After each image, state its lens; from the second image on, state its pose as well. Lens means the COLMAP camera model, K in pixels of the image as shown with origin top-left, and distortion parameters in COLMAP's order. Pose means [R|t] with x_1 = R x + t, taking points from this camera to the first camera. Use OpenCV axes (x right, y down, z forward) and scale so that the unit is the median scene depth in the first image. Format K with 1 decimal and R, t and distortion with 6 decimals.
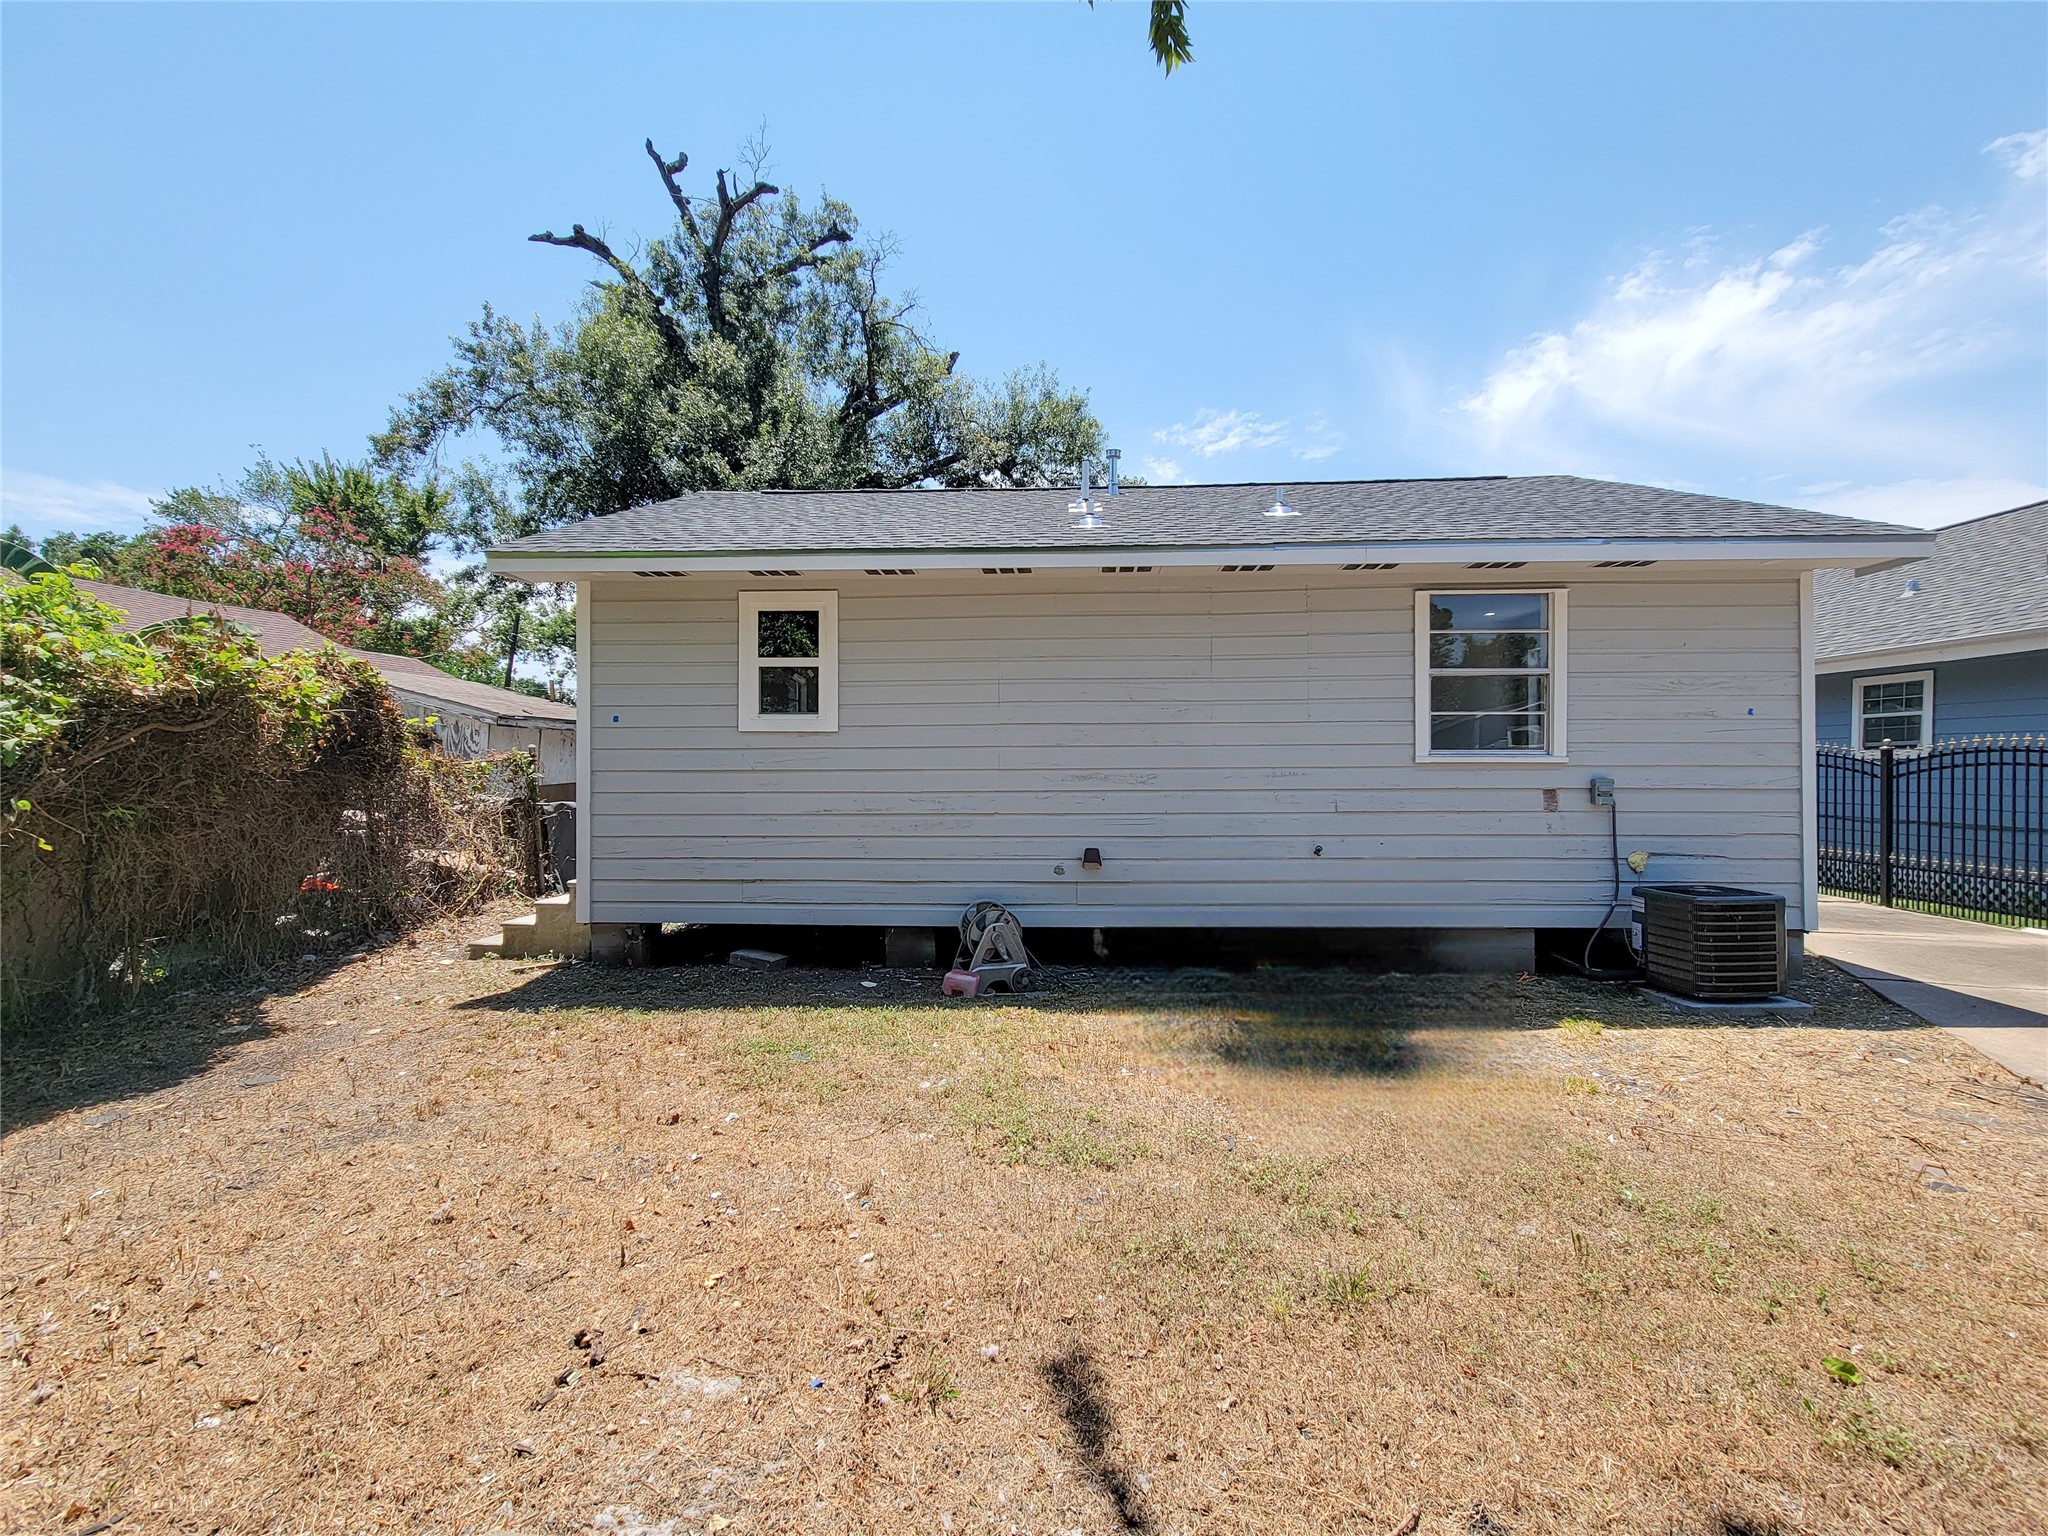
lens RADIAL K [[865.1, 0, 1028.0], [0, 865.1, 767.0], [0, 0, 1]] dist [0.002744, -0.001741]
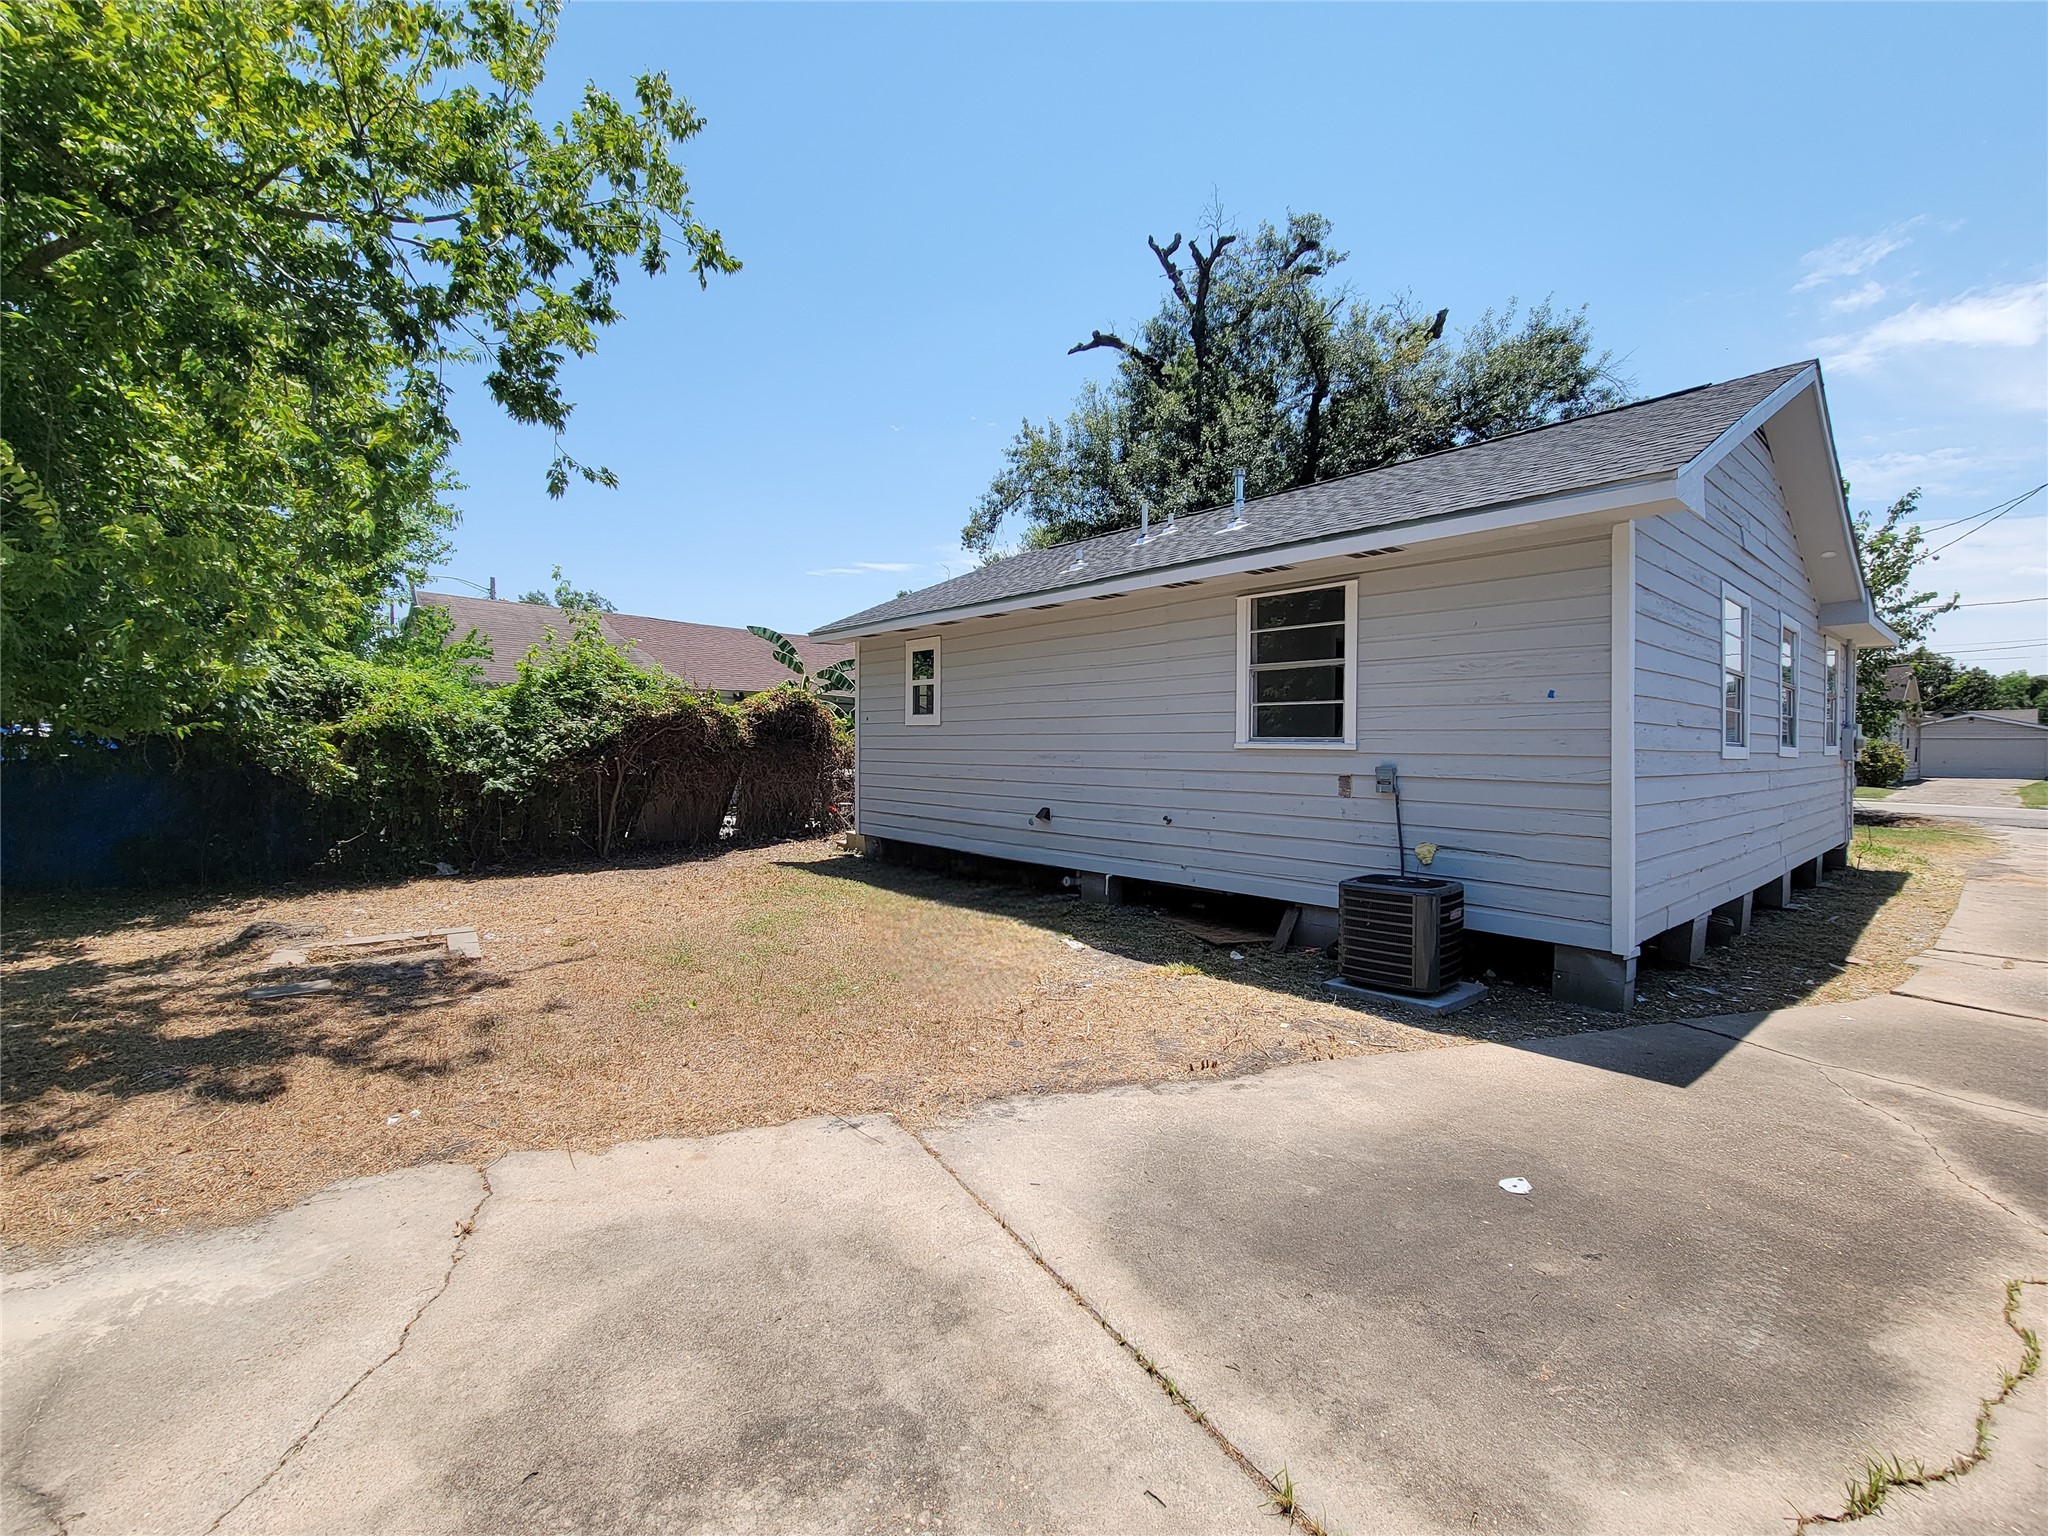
lens RADIAL K [[865.1, 0, 1018.1], [0, 865.1, 762.2], [0, 0, 1]] dist [0.002744, -0.001741]
pose [[0.693475, 0.021582, -0.720157, 0.929469], [-0.006805, 0.999703, 0.023407, -0.010187], [0.720449, -0.011331, 0.693416, 0.003114]]
